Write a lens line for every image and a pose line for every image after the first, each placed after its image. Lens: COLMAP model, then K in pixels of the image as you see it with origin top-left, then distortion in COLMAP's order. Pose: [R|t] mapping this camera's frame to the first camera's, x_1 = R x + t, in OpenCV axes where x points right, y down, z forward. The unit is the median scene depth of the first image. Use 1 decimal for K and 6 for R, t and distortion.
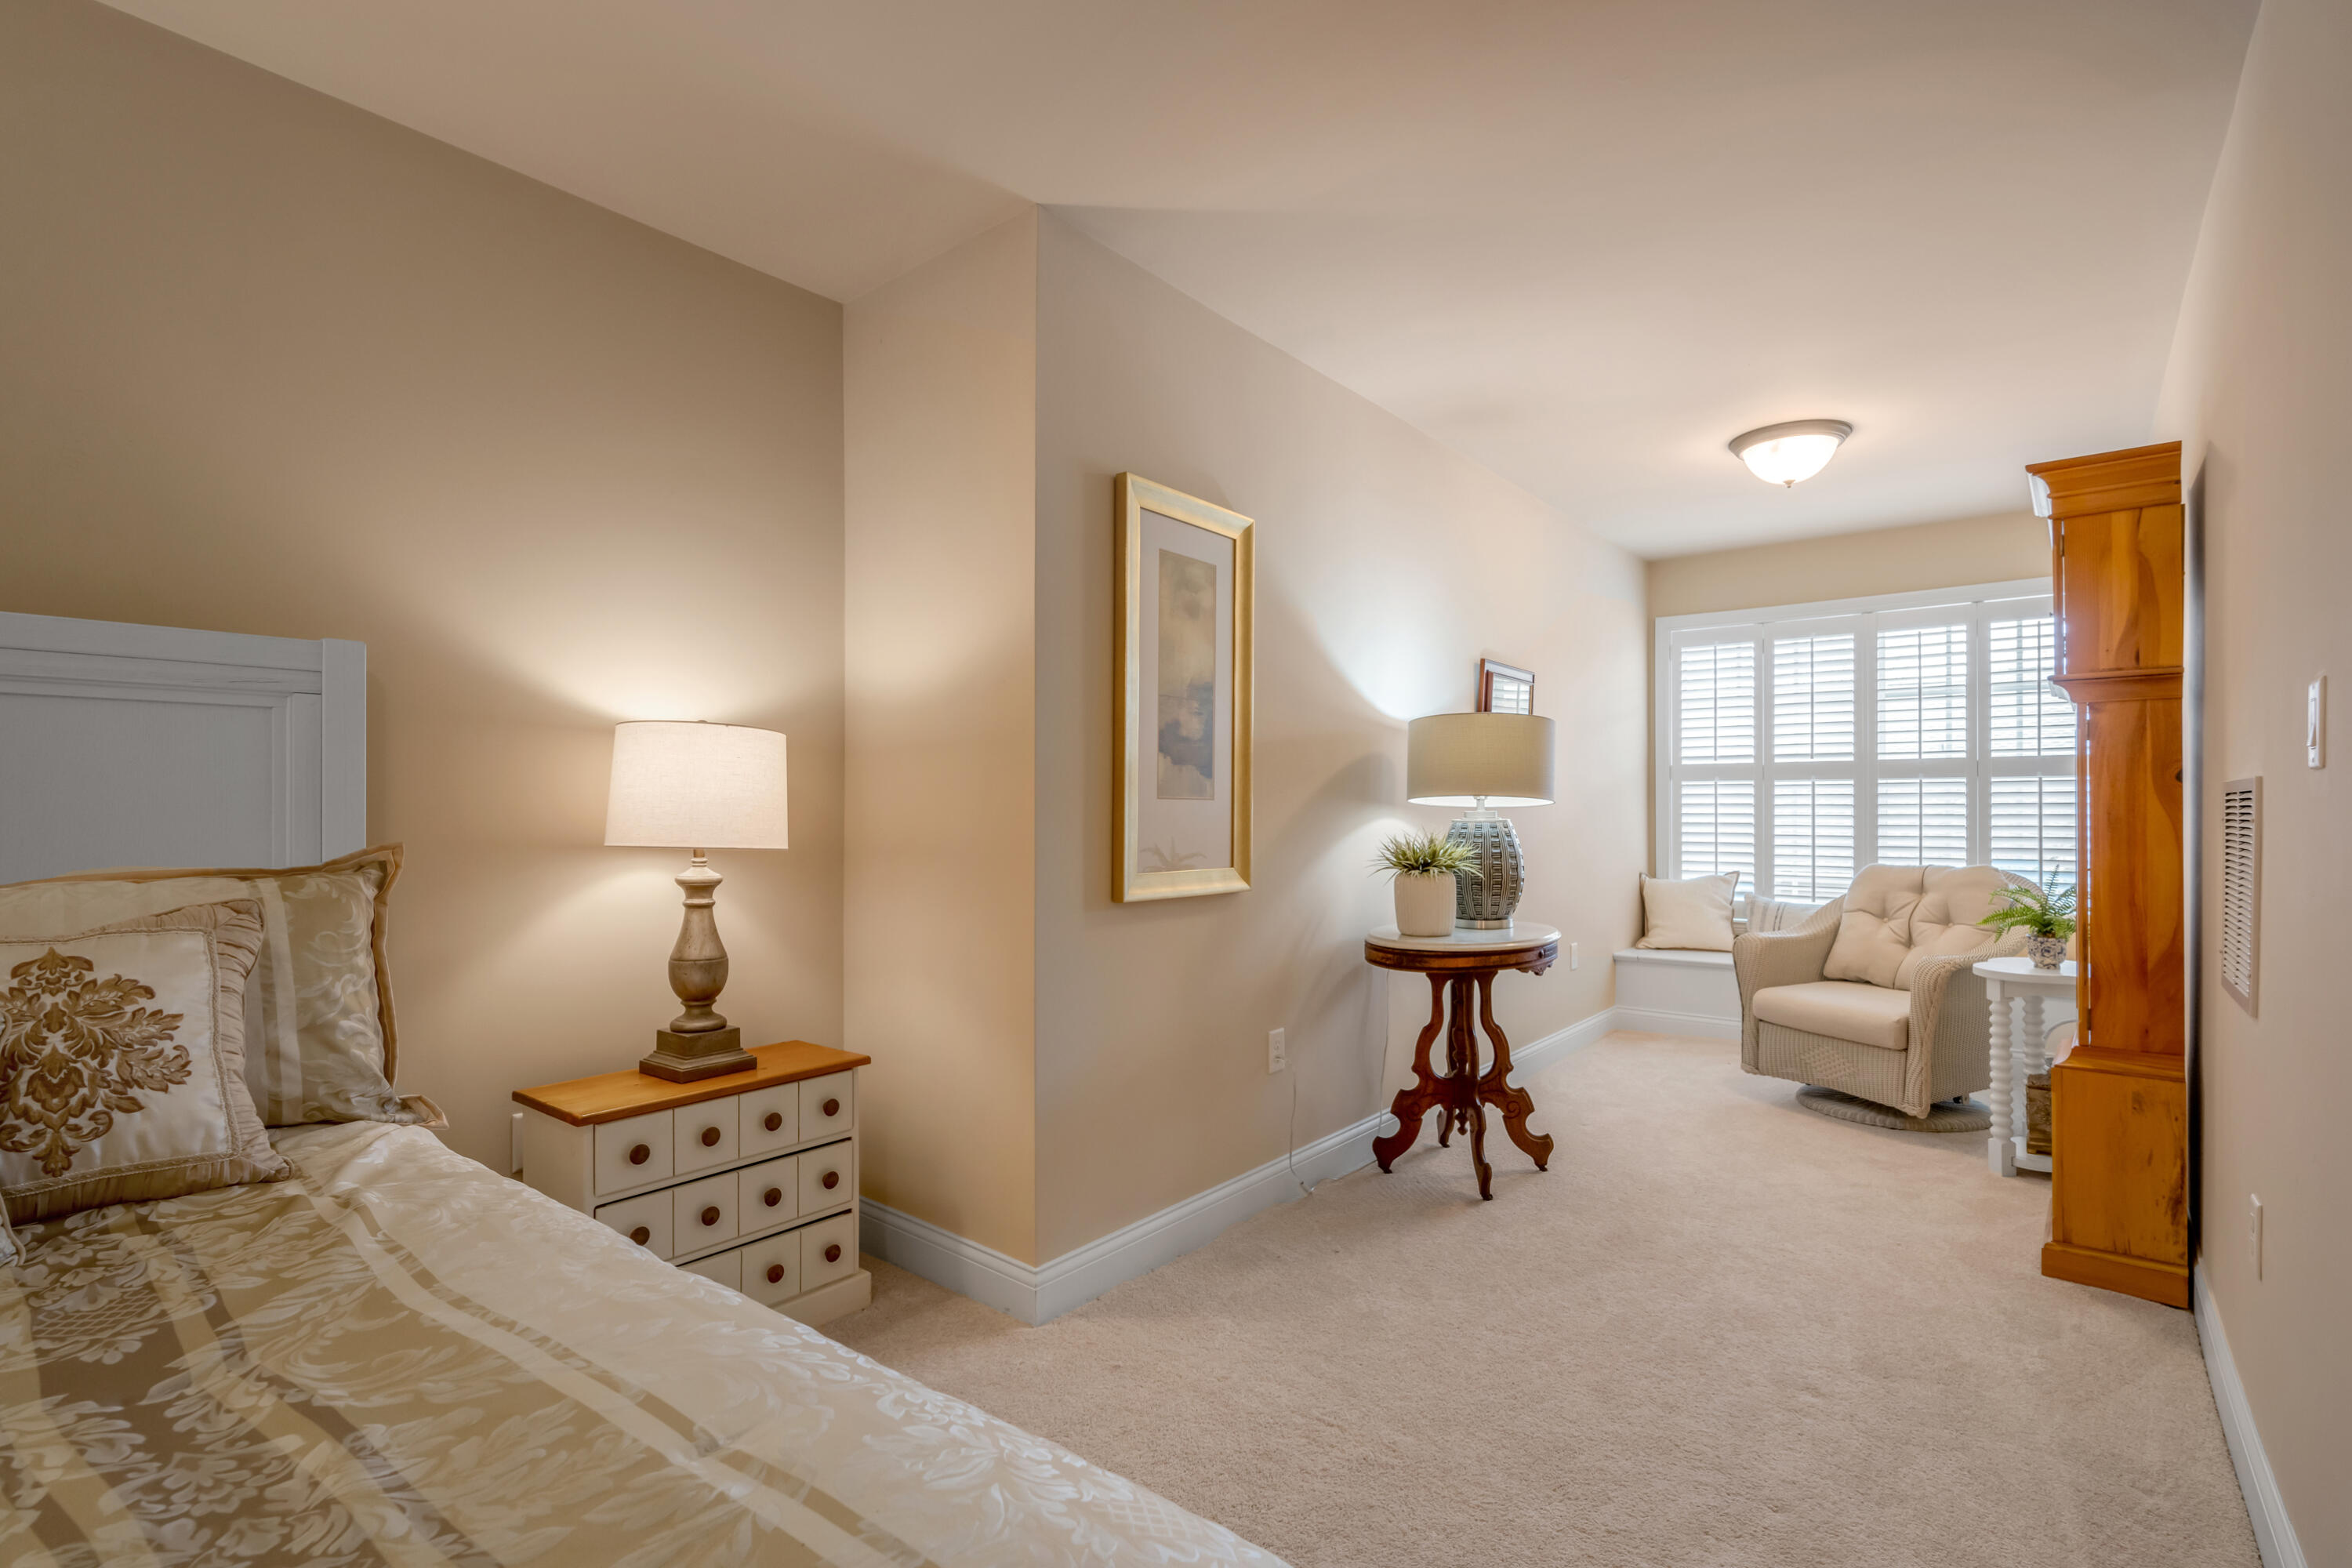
lens RADIAL K [[1092.6, 0, 1185.4], [0, 1092.6, 811.8], [0, 0, 1]] dist [-0.009676, -0.000283]
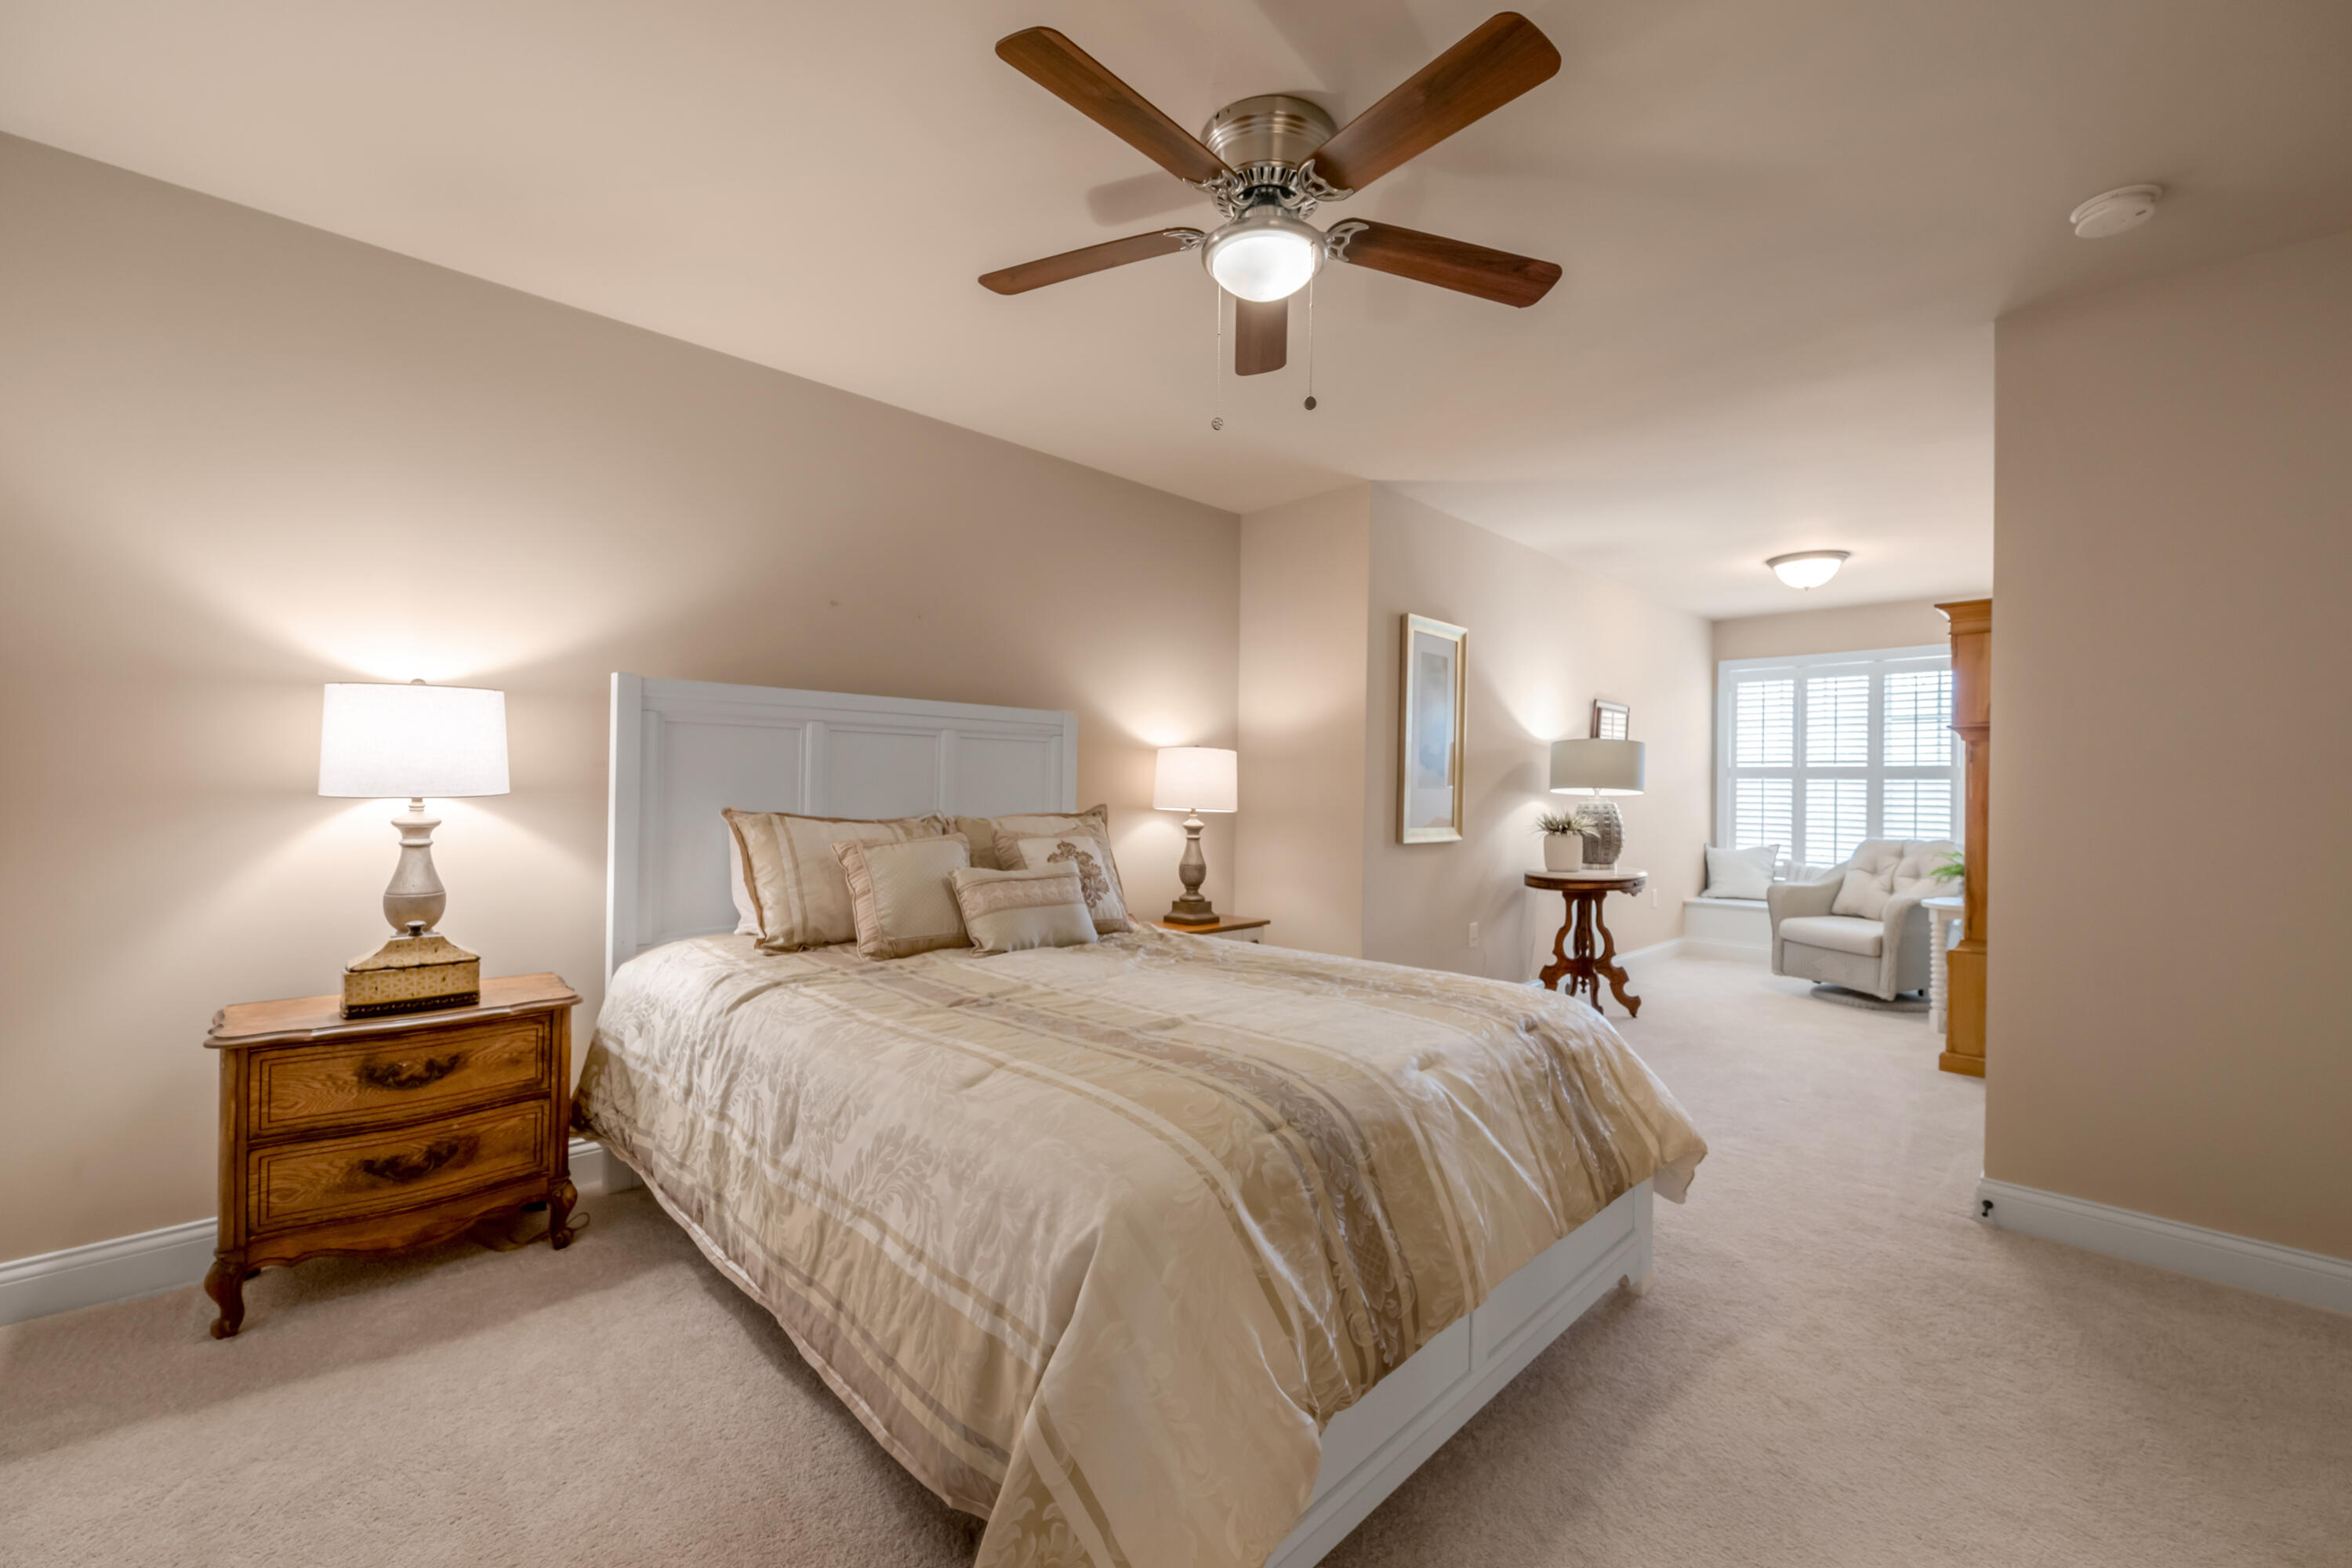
lens RADIAL K [[964.7, 0, 1177.9], [0, 964.7, 782.5], [0, 0, 1]] dist [-0.000080, -0.000058]
pose [[0.993258, 0.014705, -0.114990, -0.193442], [-0.016057, 0.999812, -0.010845, 0.002542], [0.114809, 0.012618, 0.993307, -0.527689]]
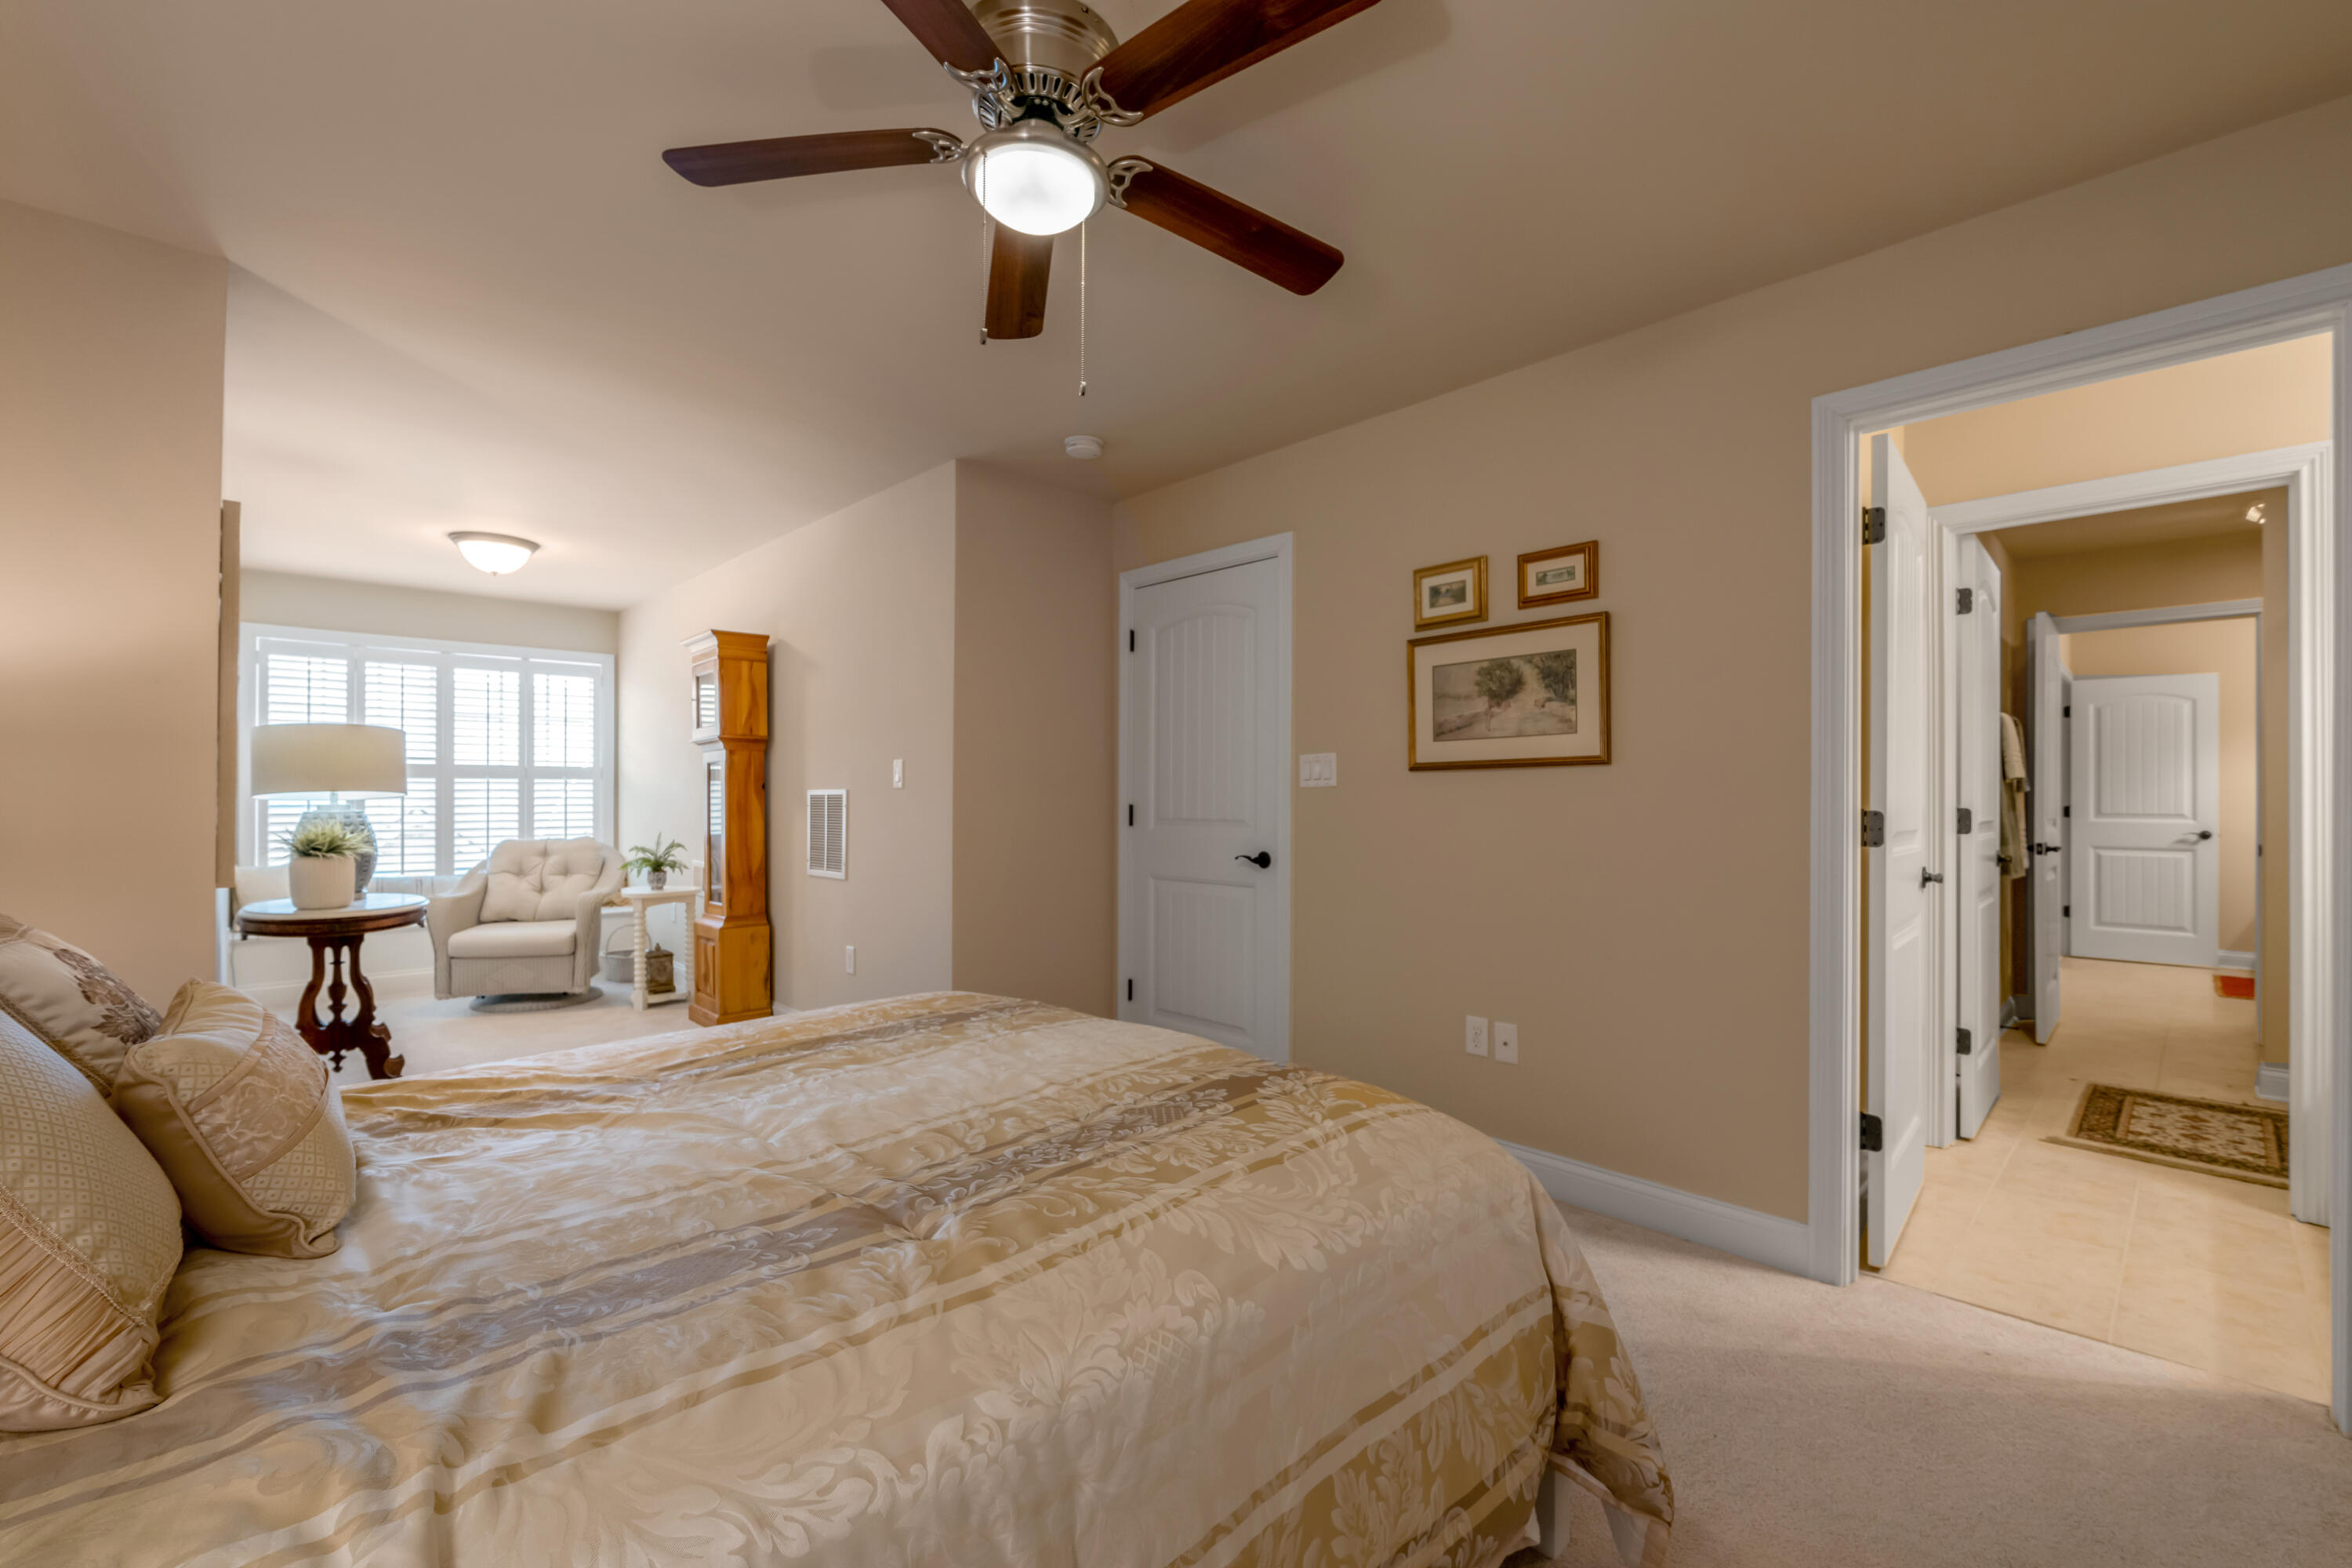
lens RADIAL K [[964.7, 0, 1180.5], [0, 964.7, 793.6], [0, 0, 1]] dist [-0.000080, -0.000058]
pose [[0.130272, 0.007427, 0.991451, -0.671576], [0.000738, 0.999971, -0.007587, -0.002288], [-0.991478, 0.001720, 0.130263, -0.064131]]
